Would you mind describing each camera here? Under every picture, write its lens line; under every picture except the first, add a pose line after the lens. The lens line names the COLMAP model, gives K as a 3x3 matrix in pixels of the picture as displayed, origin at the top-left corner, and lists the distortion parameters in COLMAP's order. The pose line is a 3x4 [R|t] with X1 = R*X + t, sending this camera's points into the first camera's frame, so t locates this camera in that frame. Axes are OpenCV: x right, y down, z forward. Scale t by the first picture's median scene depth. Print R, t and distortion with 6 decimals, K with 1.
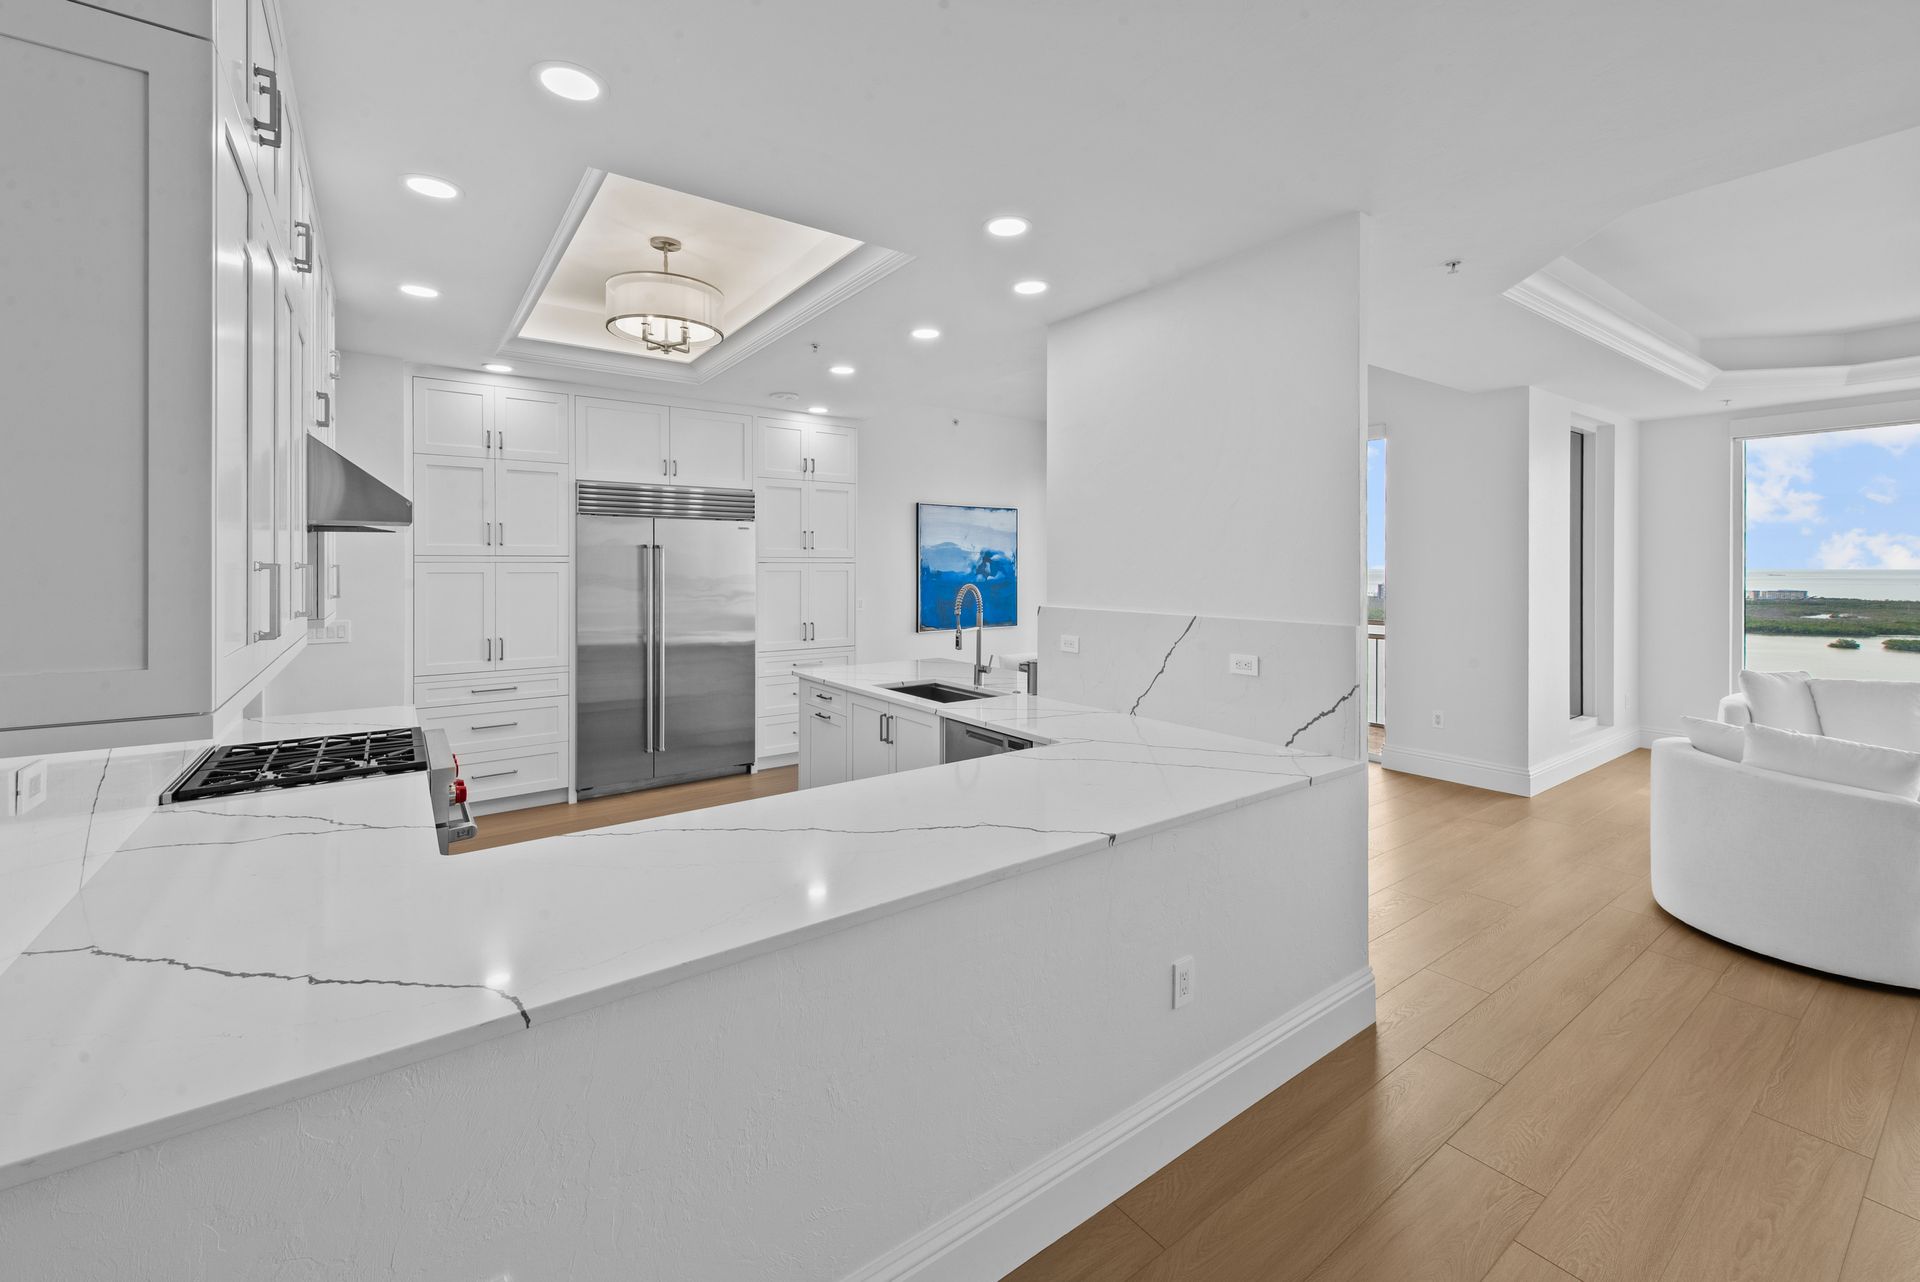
lens RADIAL K [[768.7, 0, 949.0], [0, 768.7, 563.2], [0, 0, 1]] dist [0.008994, -0.000247]
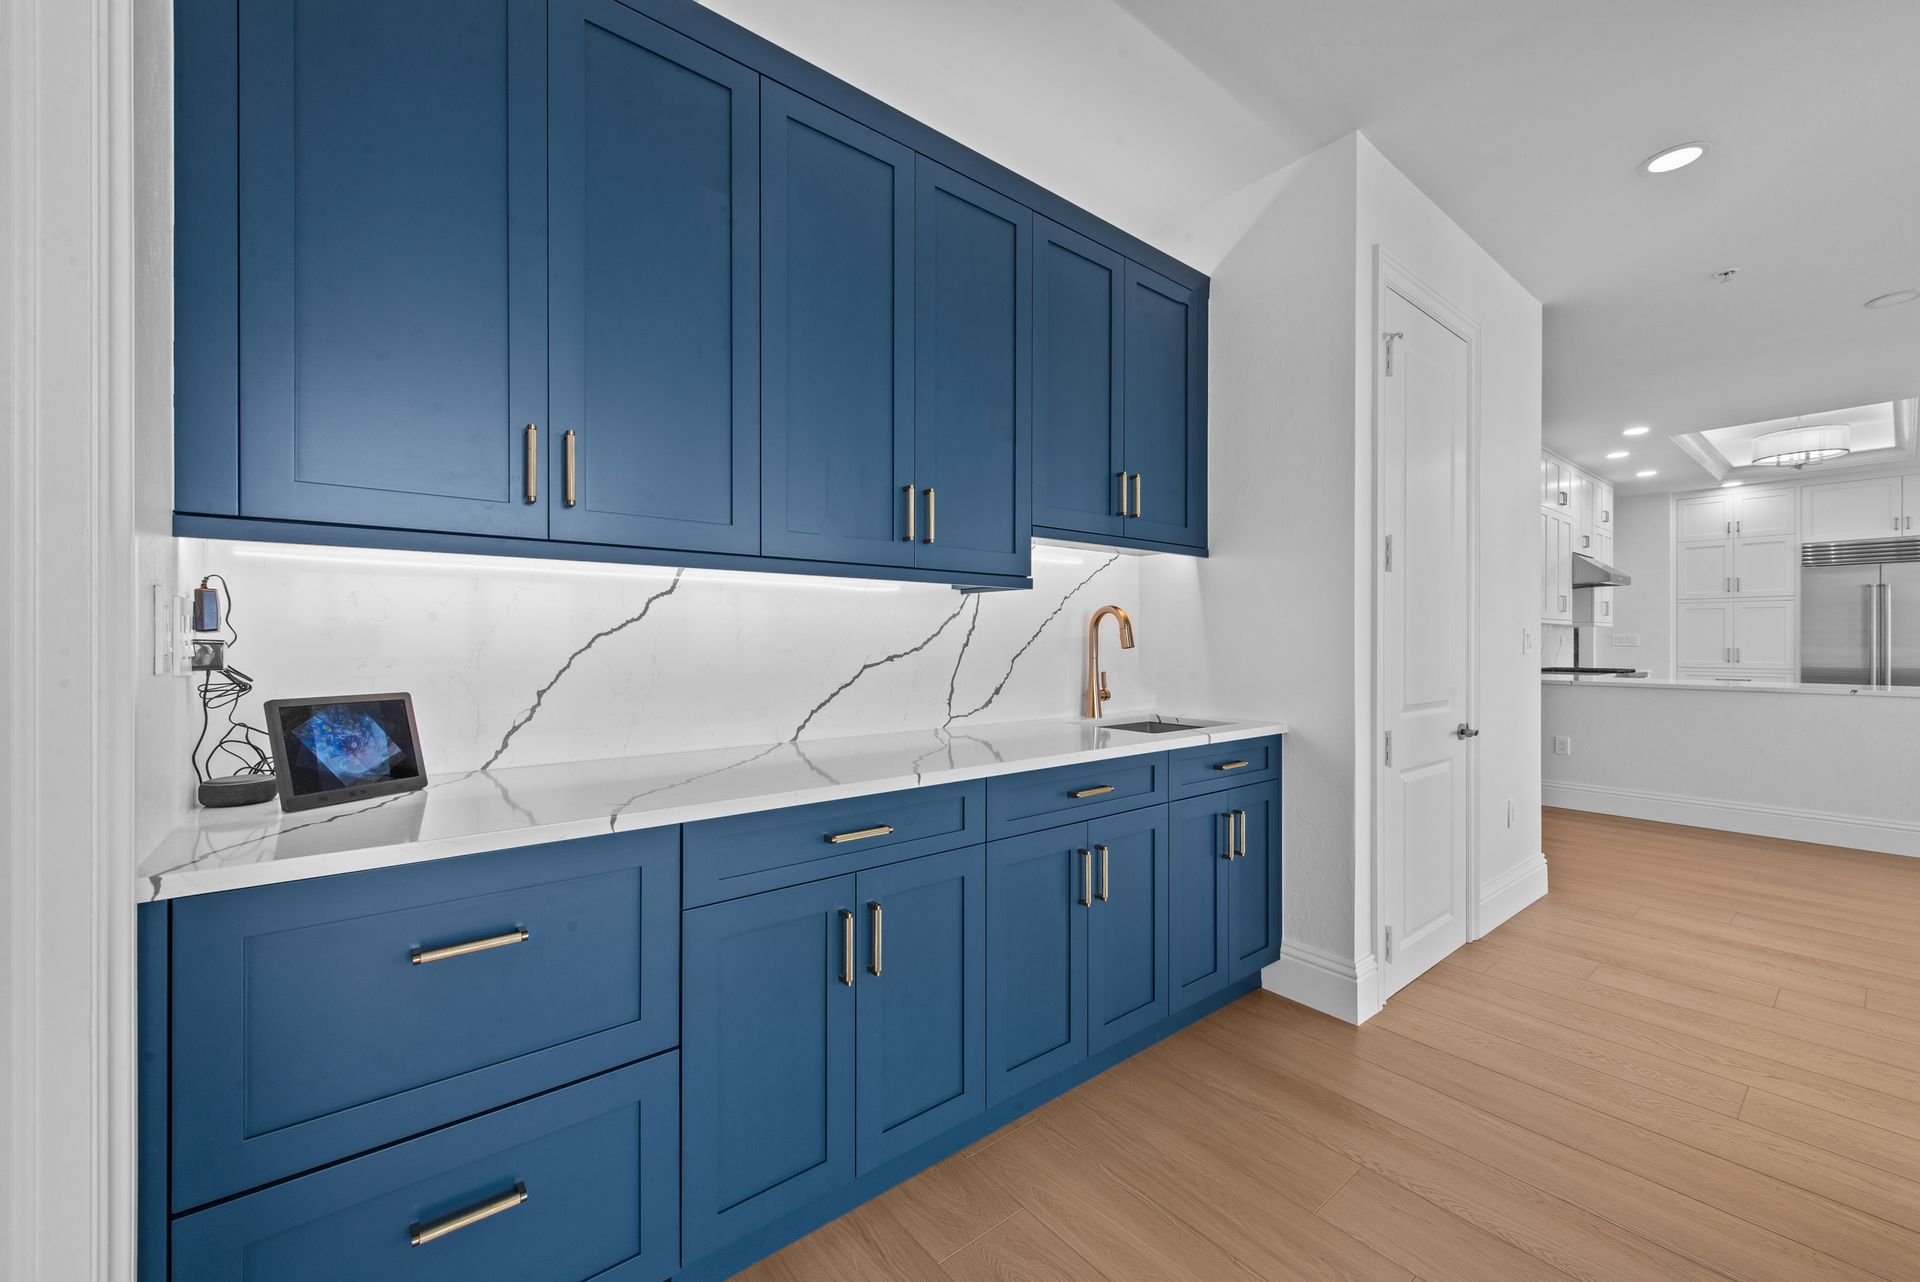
lens RADIAL K [[742.3, 0, 959.6], [0, 742.3, 641.3], [0, 0, 1]] dist [0.010810, -0.003301]
pose [[0.047032, 0.003057, -0.998889, 0.871194], [0.001294, 0.999994, 0.003121, 0.071245], [0.998893, -0.001439, 0.047028, -0.674040]]
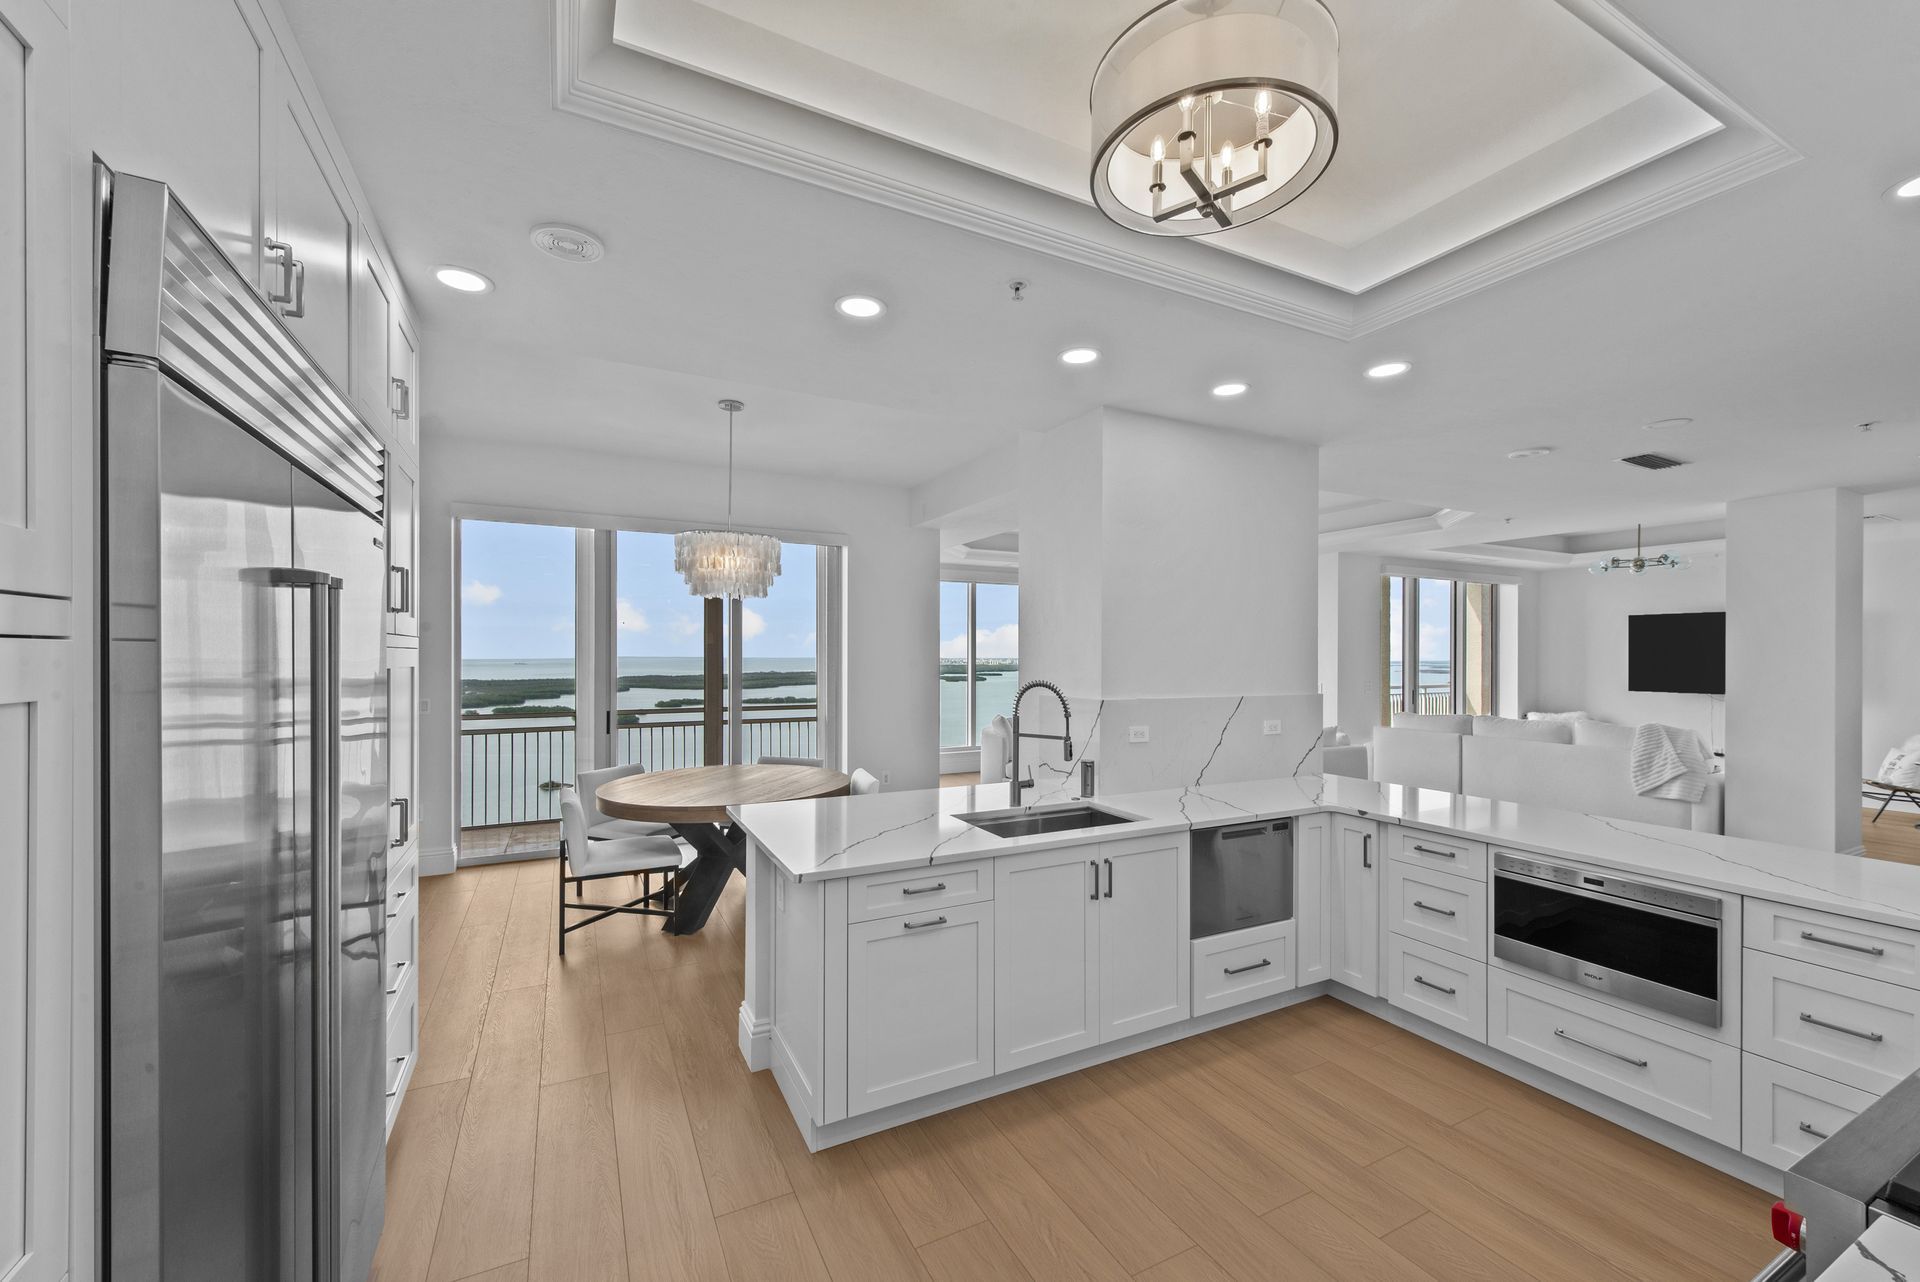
lens RADIAL K [[742.3, 0, 951.9], [0, 742.3, 655.6], [0, 0, 1]] dist [0.010810, -0.003301]
pose [[0.154551, 0.001252, 0.987984, -0.618145], [-0.005627, 0.999984, -0.000387, 0.001654], [-0.987969, -0.005499, 0.154555, 0.794459]]
